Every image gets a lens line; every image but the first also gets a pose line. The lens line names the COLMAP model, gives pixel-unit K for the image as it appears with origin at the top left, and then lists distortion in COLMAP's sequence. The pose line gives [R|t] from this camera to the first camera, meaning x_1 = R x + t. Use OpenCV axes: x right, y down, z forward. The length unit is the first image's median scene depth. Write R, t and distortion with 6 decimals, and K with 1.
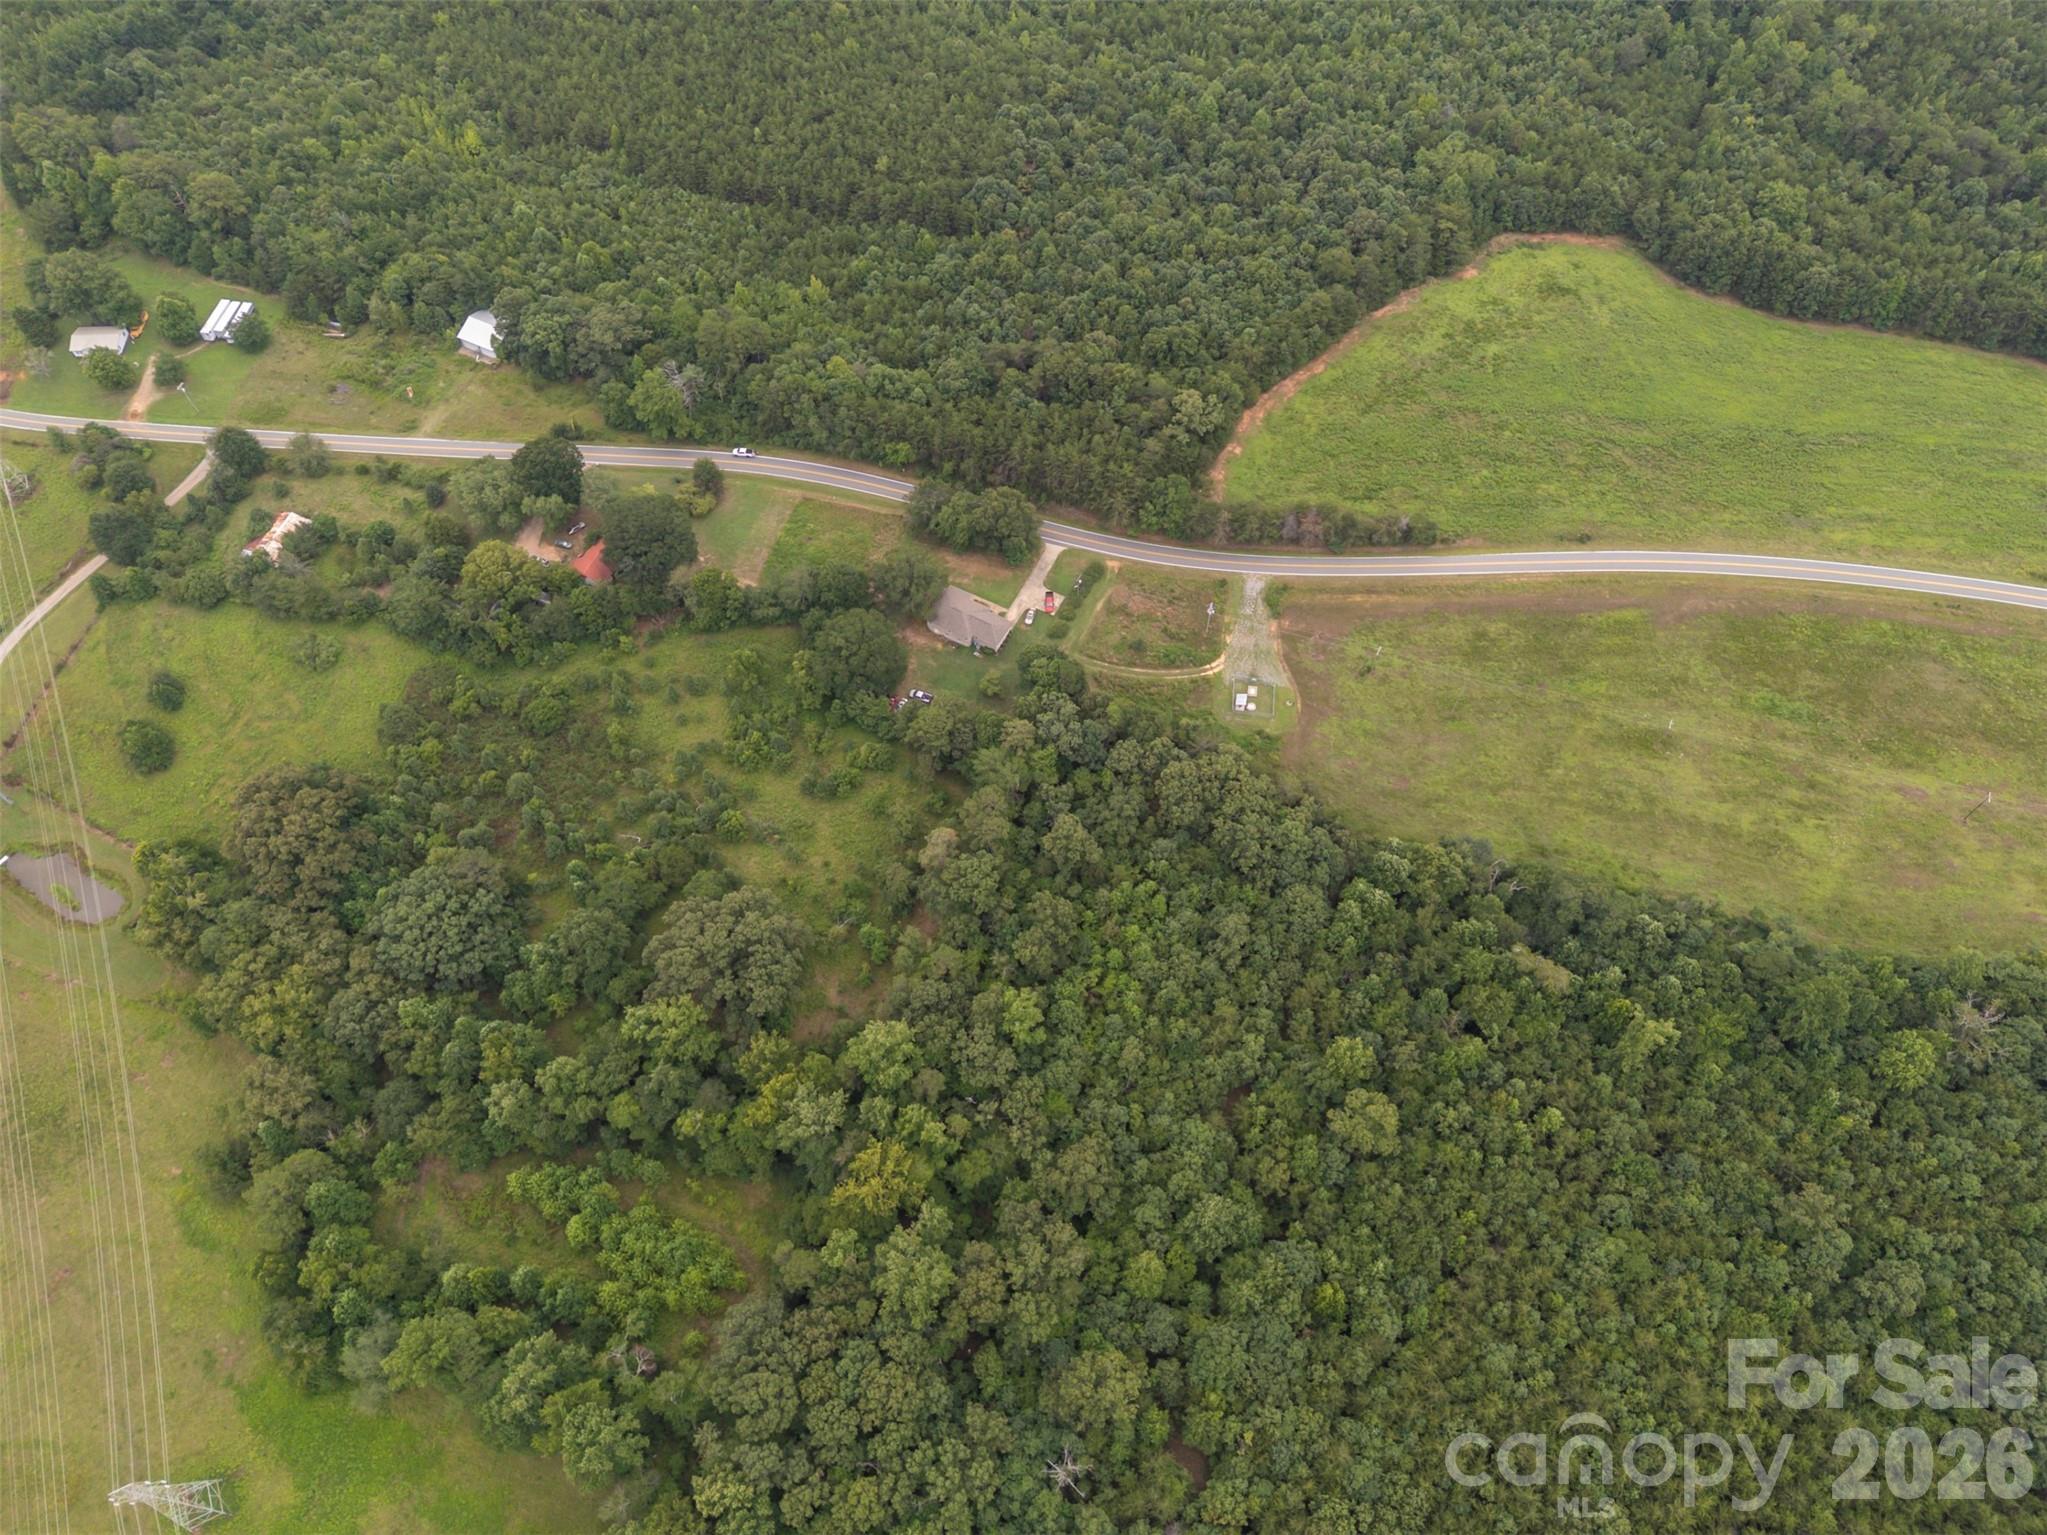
lens RADIAL K [[1505.5, 0, 1022.1], [0, 1505.5, 760.4], [0, 0, 1]] dist [0.071216, -0.063224]
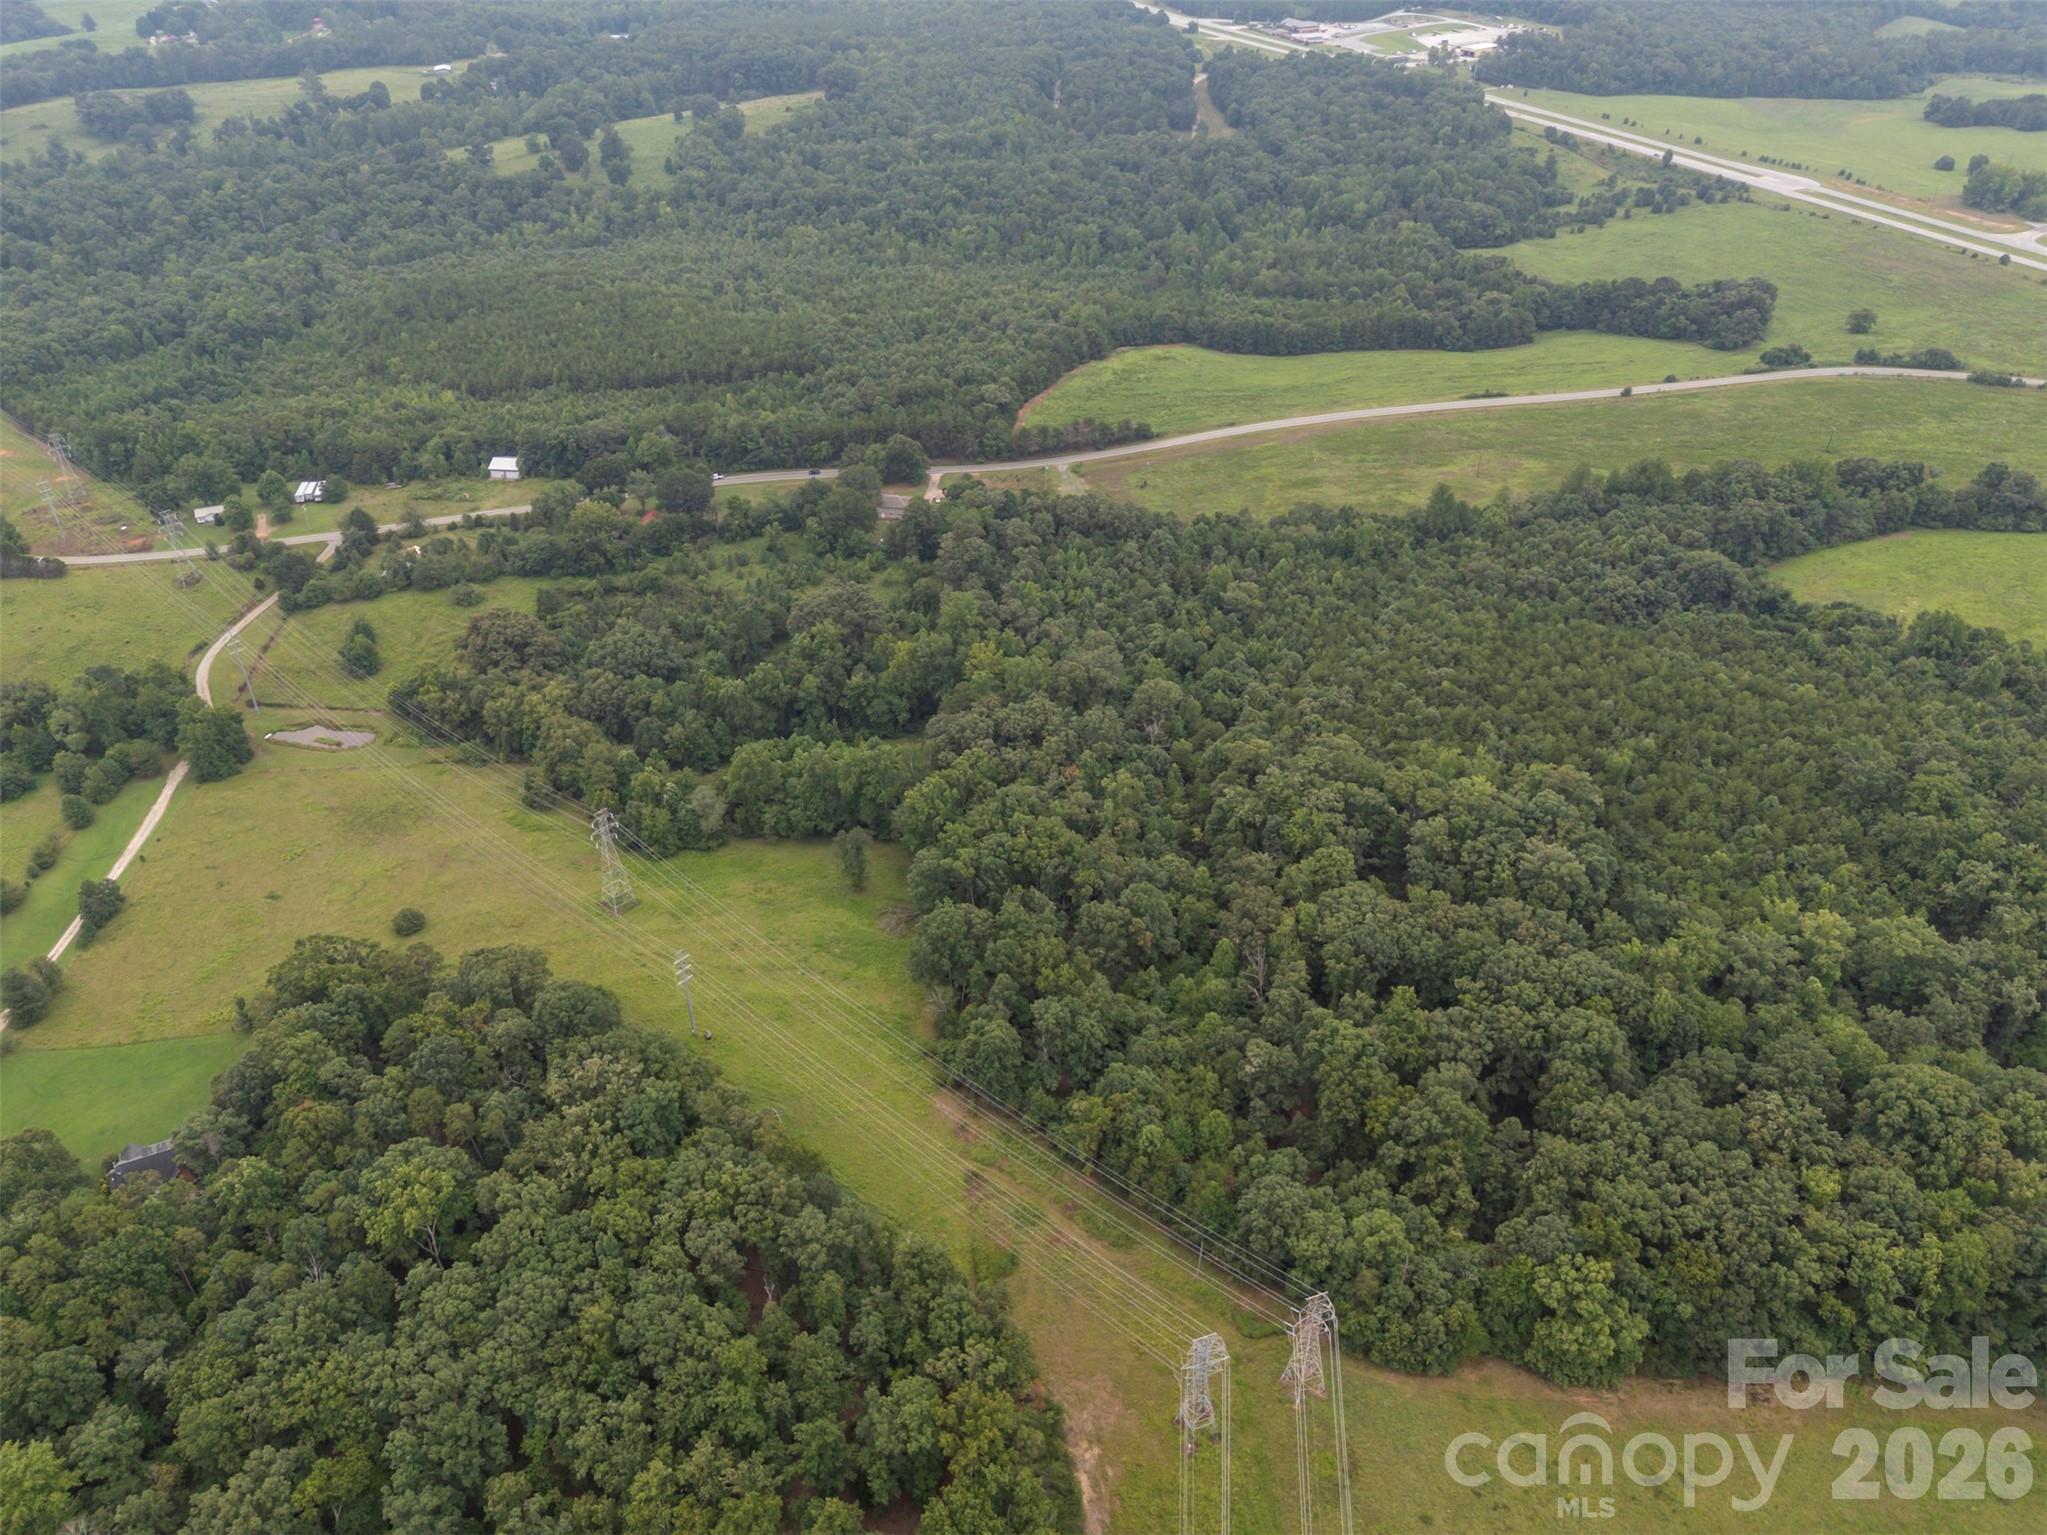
lens RADIAL K [[1505.5, 0, 1022.1], [0, 1505.5, 760.4], [0, 0, 1]] dist [0.071216, -0.063224]
pose [[0.938449, -0.188704, 0.289317, -0.404260], [0.292461, 0.879751, -0.374840, 0.734593], [-0.183793, 0.436382, 0.880790, -0.283323]]
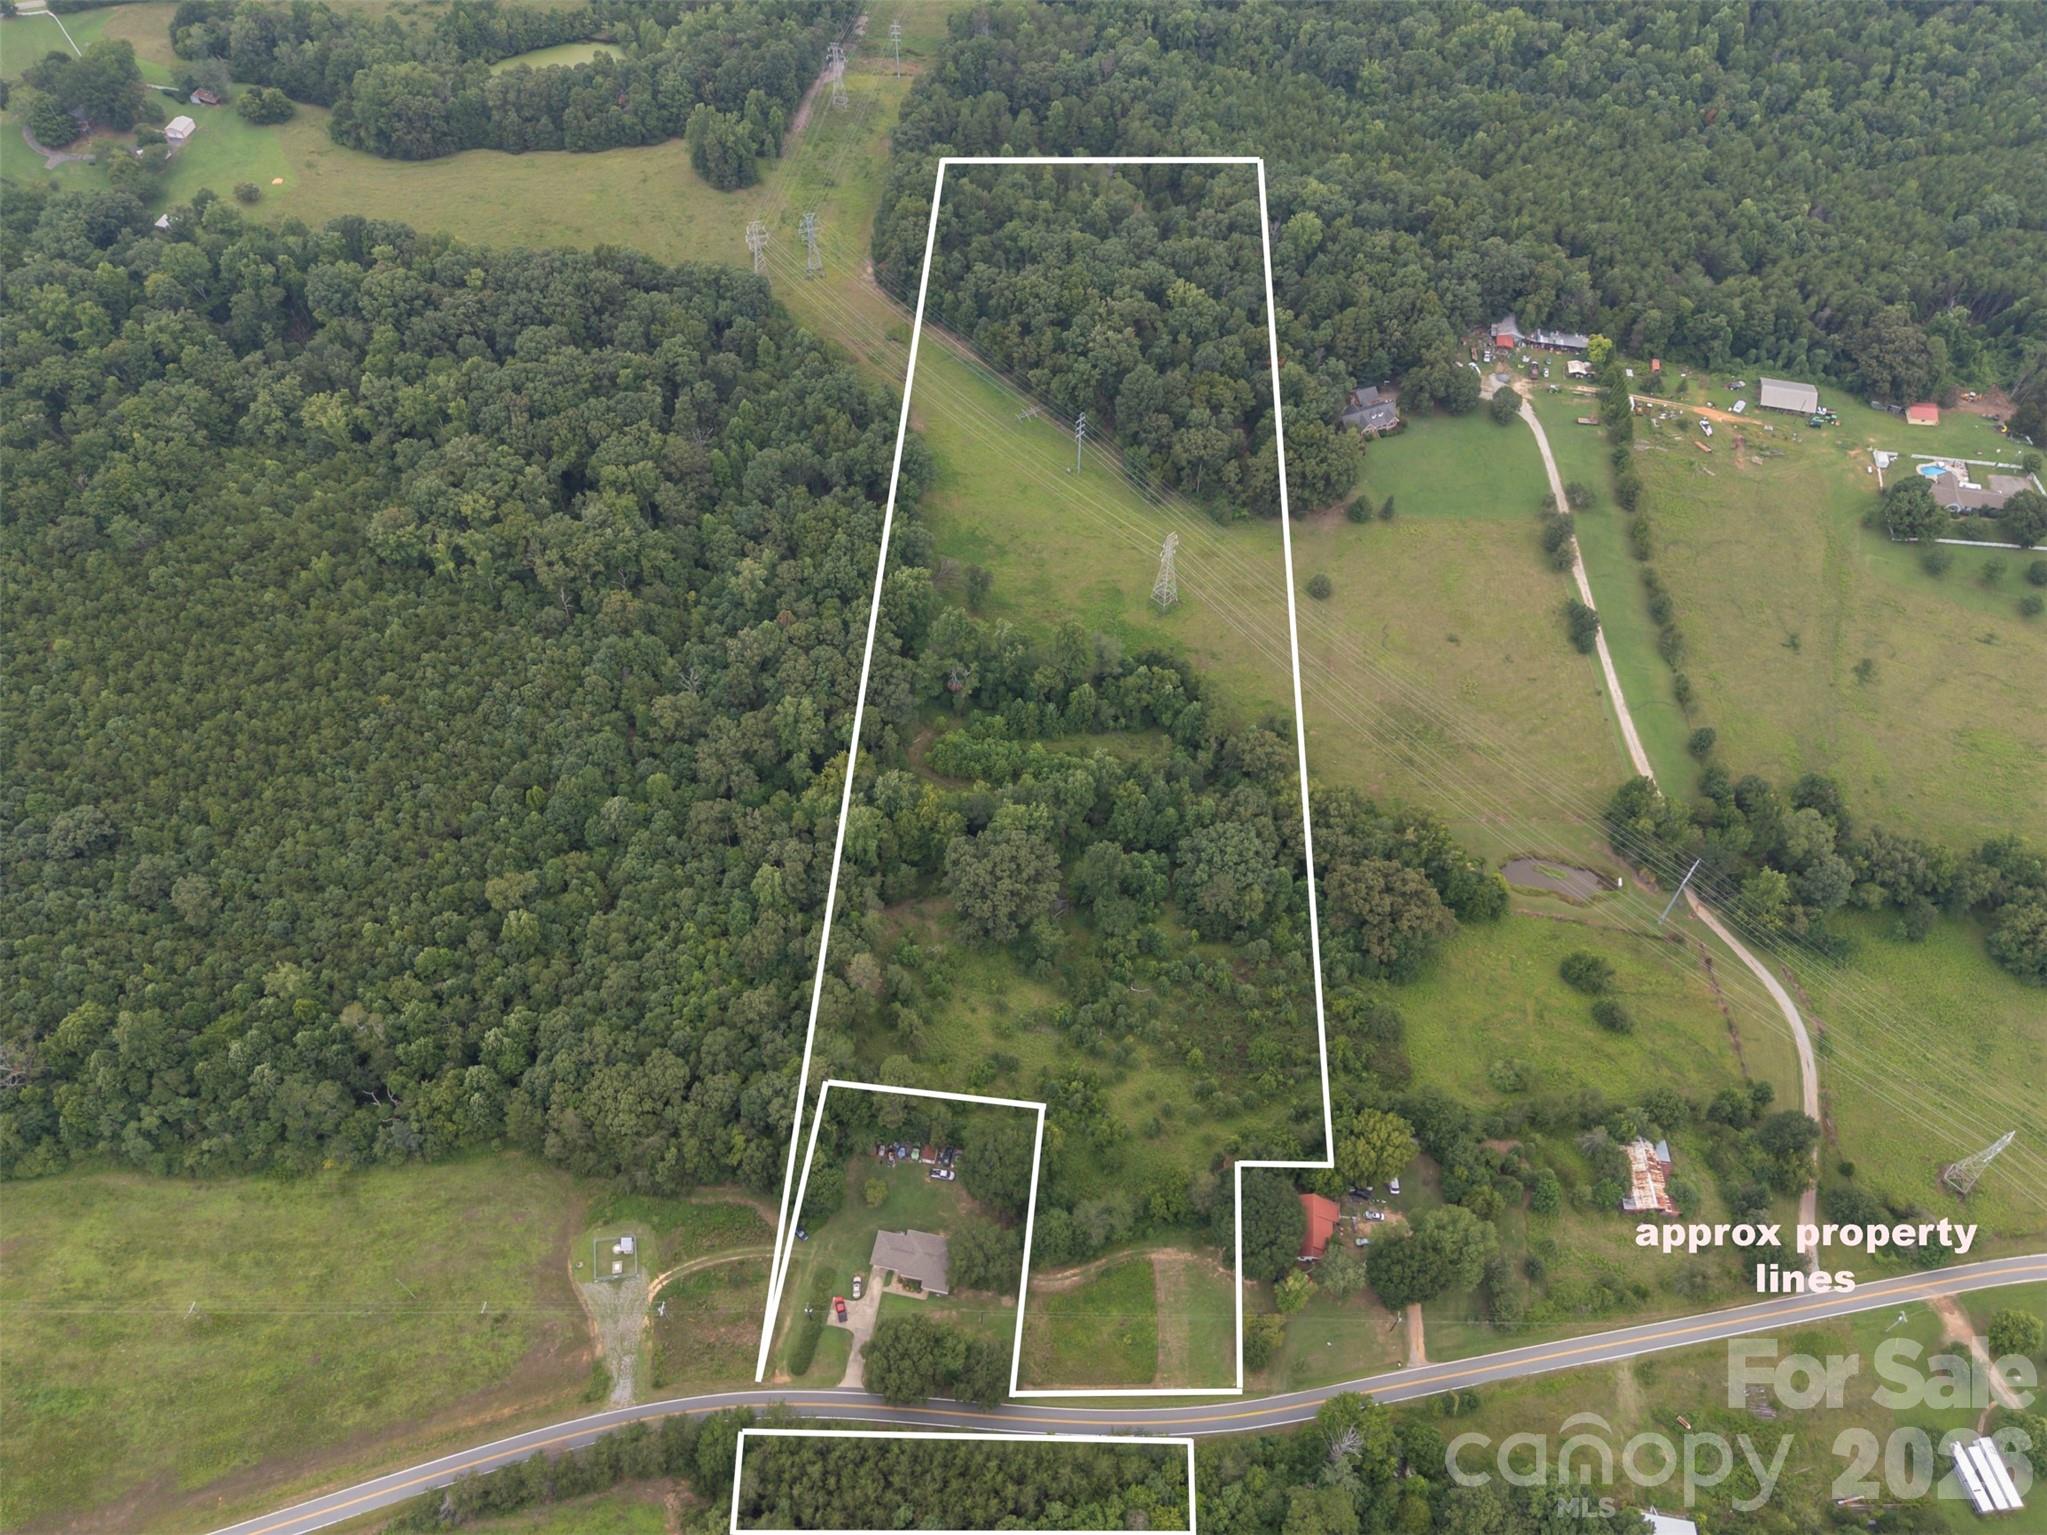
lens RADIAL K [[1505.5, 0, 1022.1], [0, 1505.5, 760.4], [0, 0, 1]] dist [0.071216, -0.063224]
pose [[-0.954724, 0.244803, -0.169037, -0.012933], [-0.247903, -0.340562, 0.906952, -0.843198], [0.164457, 0.907793, 0.385830, 0.327988]]
